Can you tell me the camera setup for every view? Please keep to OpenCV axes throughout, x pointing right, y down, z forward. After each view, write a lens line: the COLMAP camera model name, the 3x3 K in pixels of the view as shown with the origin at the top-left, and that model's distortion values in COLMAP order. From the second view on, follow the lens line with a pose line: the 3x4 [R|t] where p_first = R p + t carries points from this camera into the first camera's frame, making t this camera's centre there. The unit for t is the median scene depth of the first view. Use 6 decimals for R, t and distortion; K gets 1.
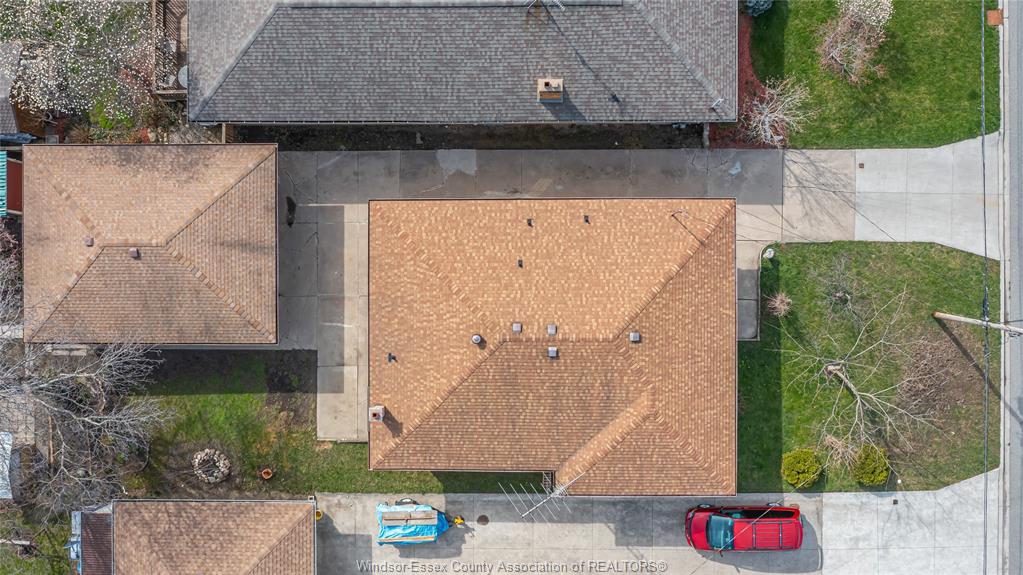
lens RADIAL K [[812.3, 0, 511.5], [0, 812.3, 287.5], [0, 0, 1]] dist [-0.010006, -0.001878]
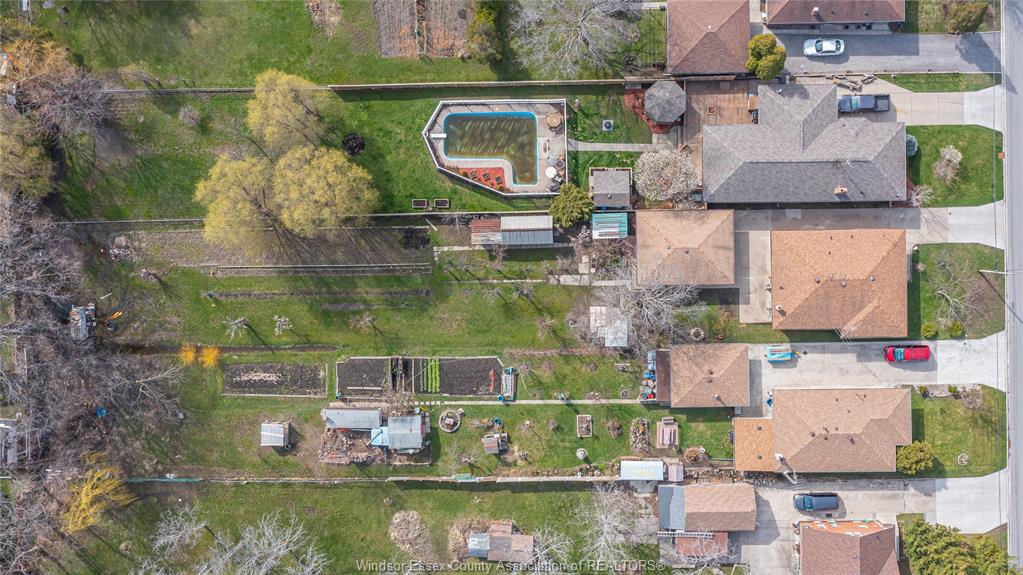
lens RADIAL K [[947.9, 0, 511.5], [0, 947.9, 287.5], [0, 0, 1]] dist [-0.004118, 0.008180]
pose [[0.999874, -0.013547, 0.008325, -1.007335], [0.013517, 0.999902, 0.003599, 0.056394], [-0.008373, -0.003486, 0.999959, -2.034628]]
